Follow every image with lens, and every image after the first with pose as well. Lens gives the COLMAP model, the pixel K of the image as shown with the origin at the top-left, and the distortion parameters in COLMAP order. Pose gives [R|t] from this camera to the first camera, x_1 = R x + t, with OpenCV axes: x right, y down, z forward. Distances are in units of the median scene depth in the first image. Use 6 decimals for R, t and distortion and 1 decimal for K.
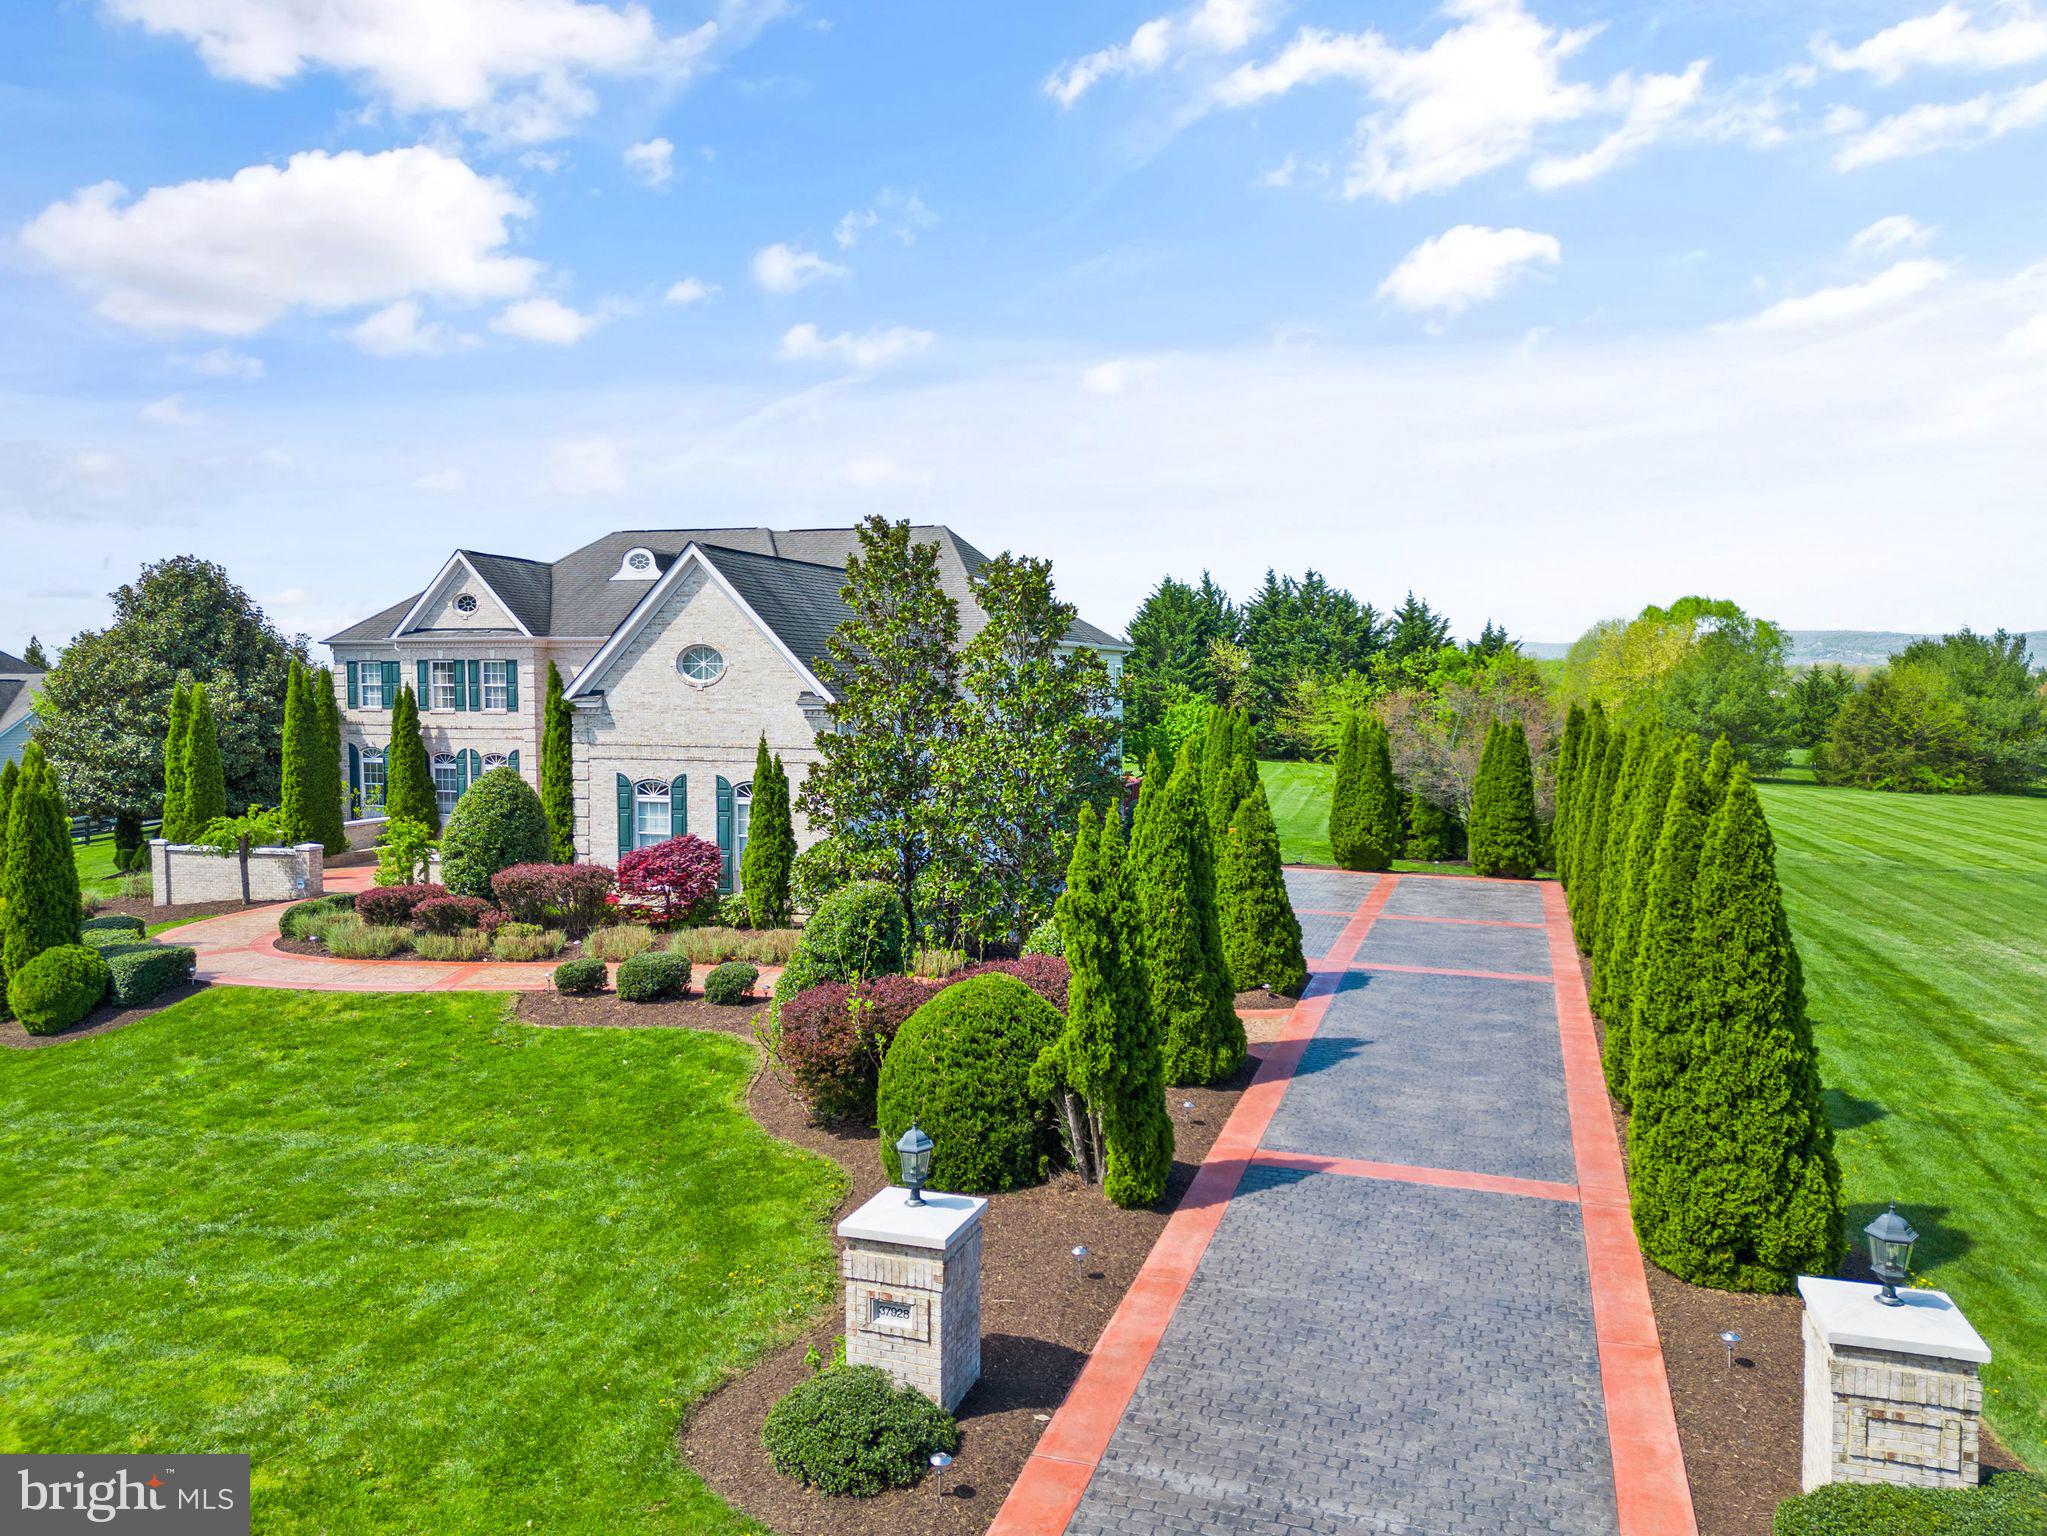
lens RADIAL K [[1430.3, 0, 1023.5], [0, 1430.3, 768.0], [0, 0, 1]] dist [0.084983, -0.104789]
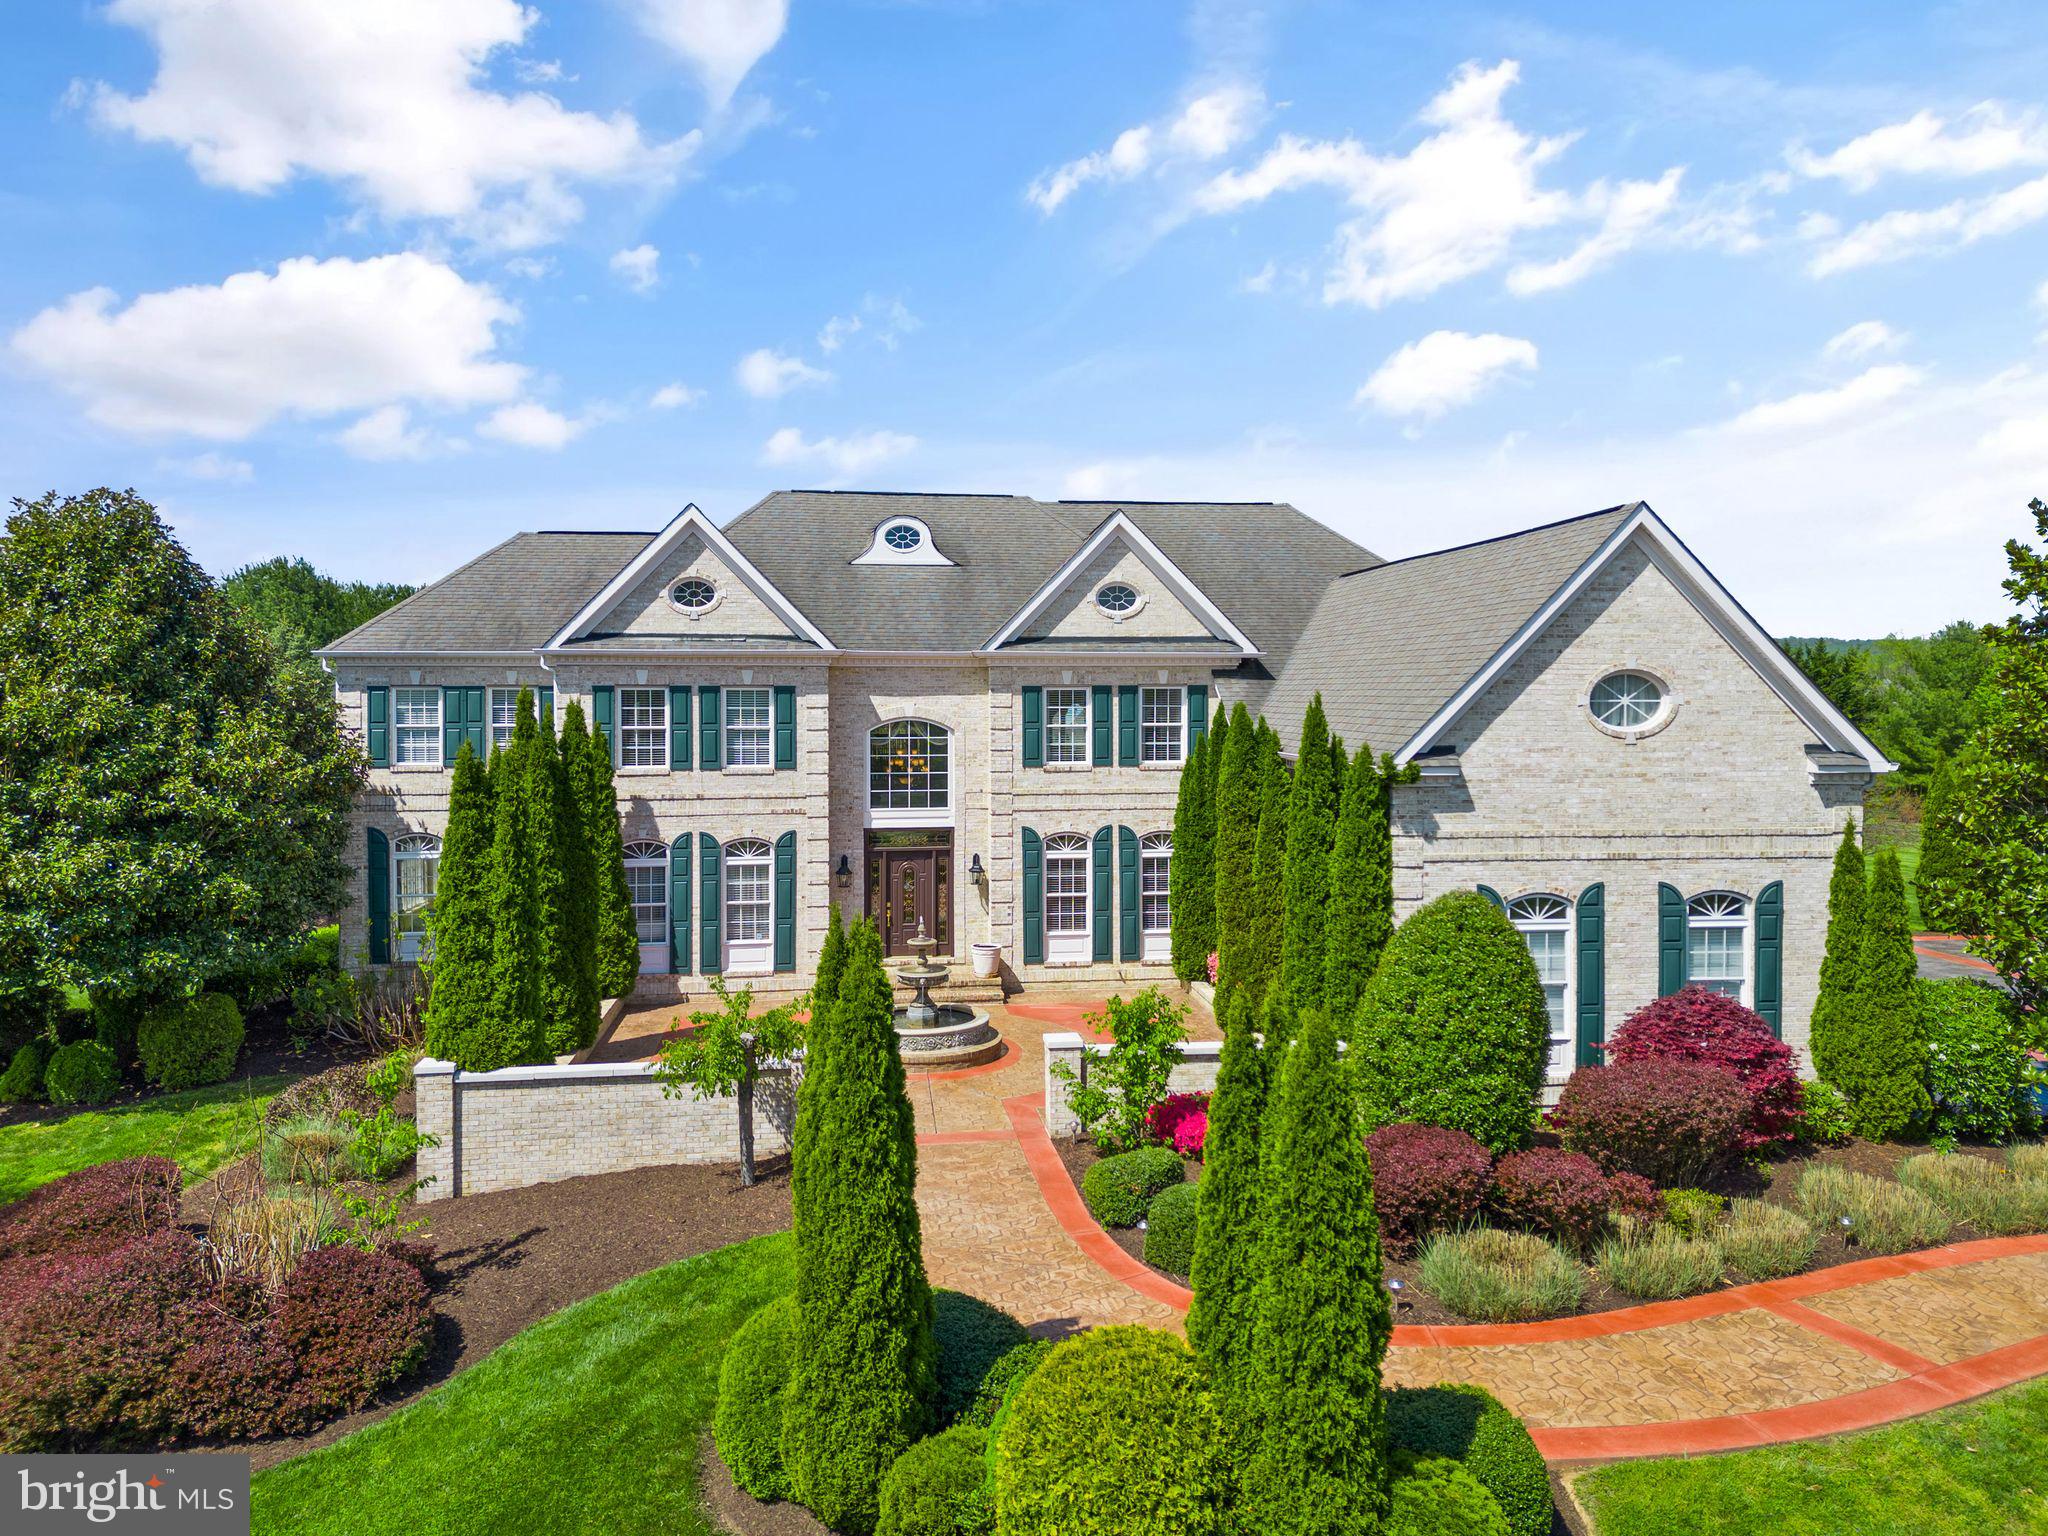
lens RADIAL K [[1428.1, 0, 1014.2], [0, 1428.1, 730.5], [0, 0, 1]] dist [0.089183, -0.084998]
pose [[0.904639, -0.013195, 0.425974, -0.523266], [0.027064, 0.999282, -0.026523, -0.036596], [-0.425318, 0.035522, 0.904346, 0.399808]]
